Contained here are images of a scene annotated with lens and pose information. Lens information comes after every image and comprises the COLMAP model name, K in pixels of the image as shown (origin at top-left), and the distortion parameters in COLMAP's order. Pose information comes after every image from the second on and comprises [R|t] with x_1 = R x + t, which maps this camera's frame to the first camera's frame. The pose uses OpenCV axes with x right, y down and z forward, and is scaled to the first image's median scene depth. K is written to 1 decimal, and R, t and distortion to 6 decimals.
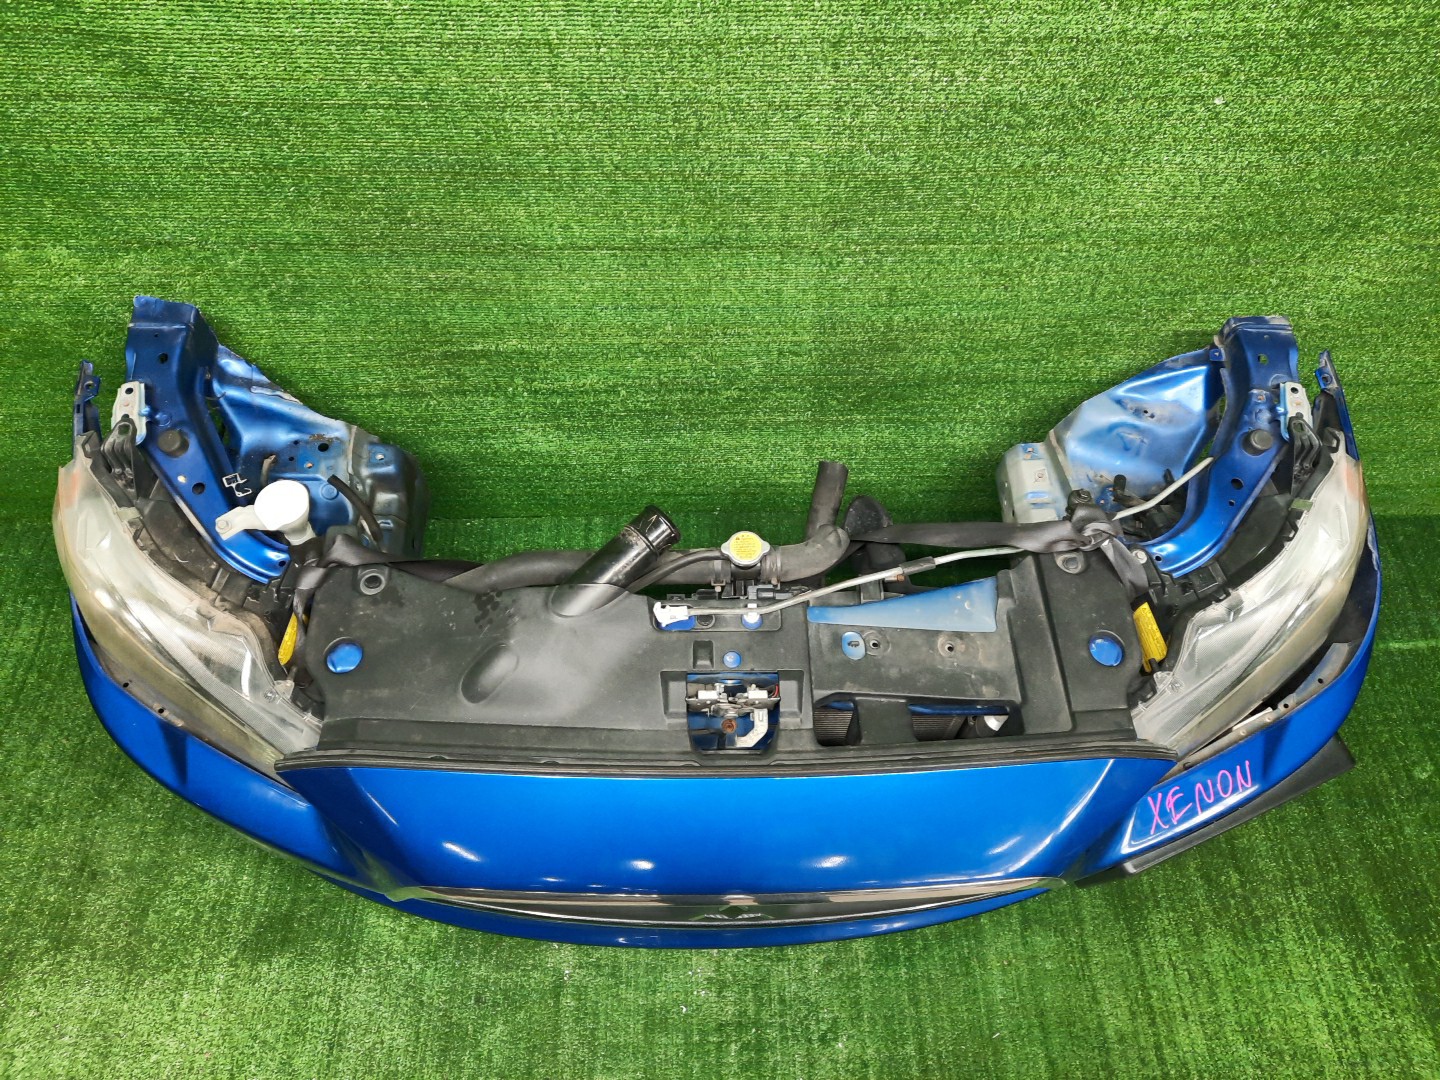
lens RADIAL K [[1037.2, 0, 716.2], [0, 1037.2, 533.7], [0, 0, 1]] dist [0.043255, -0.033017]
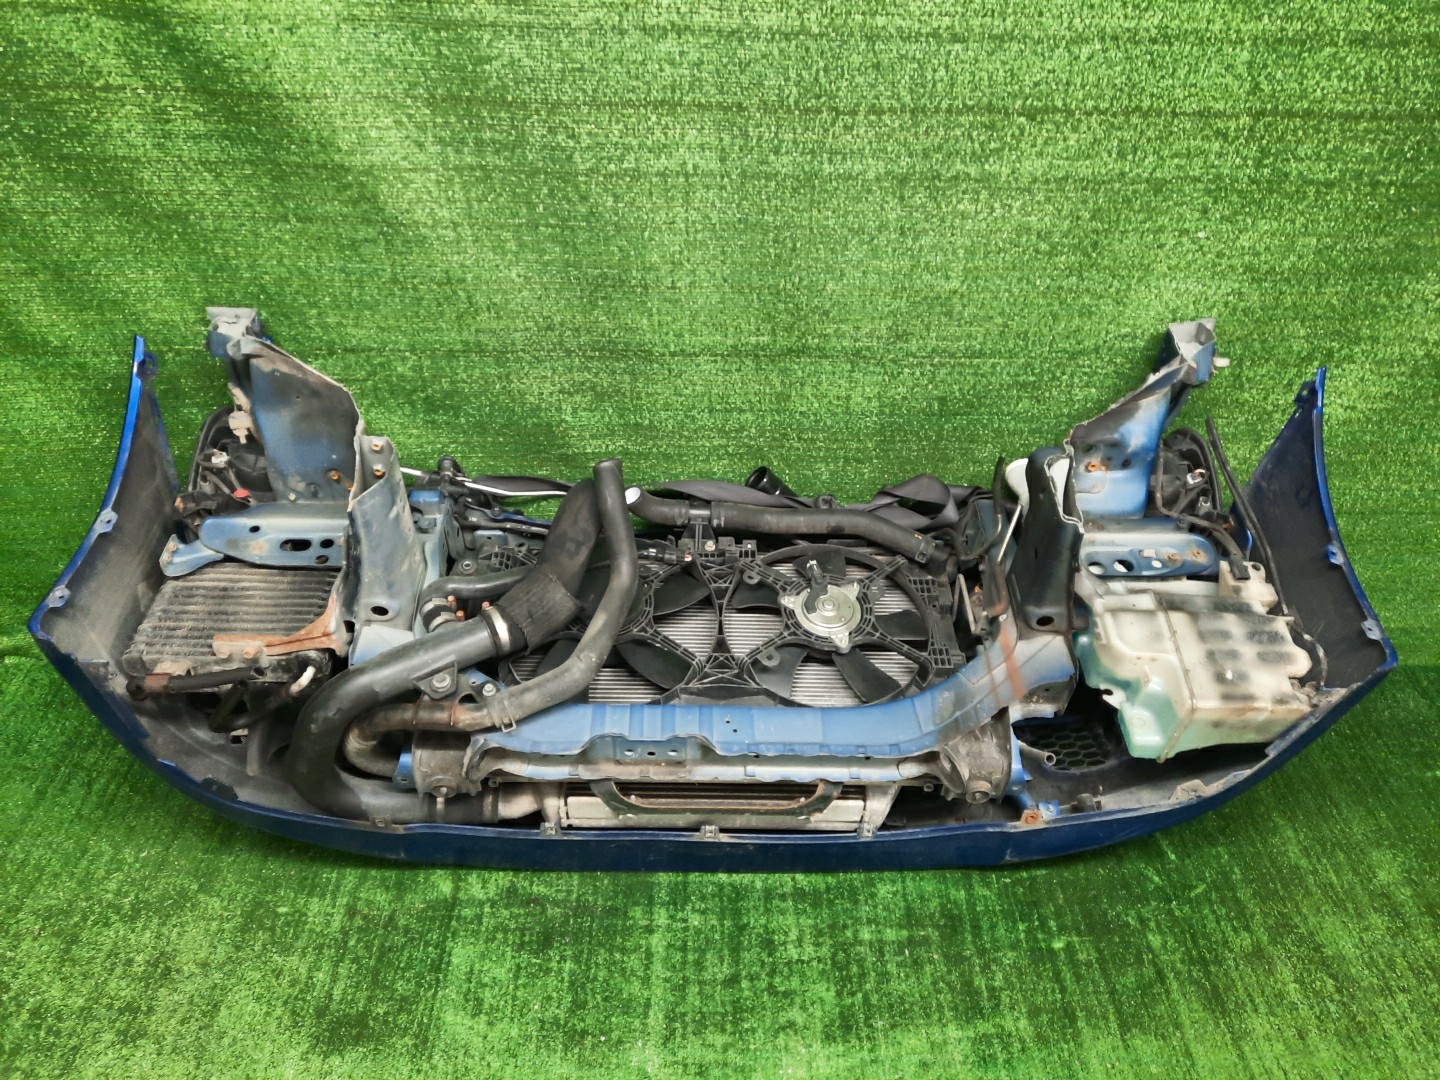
lens RADIAL K [[1037.2, 0, 690.2], [0, 1037.2, 530.1], [0, 0, 1]] dist [0.043255, -0.033017]
pose [[1.000000, 0.000518, -0.000340, -0.122805], [-0.000600, 0.947021, -0.321170, 0.297142], [0.000156, 0.321170, 0.947021, -0.075147]]
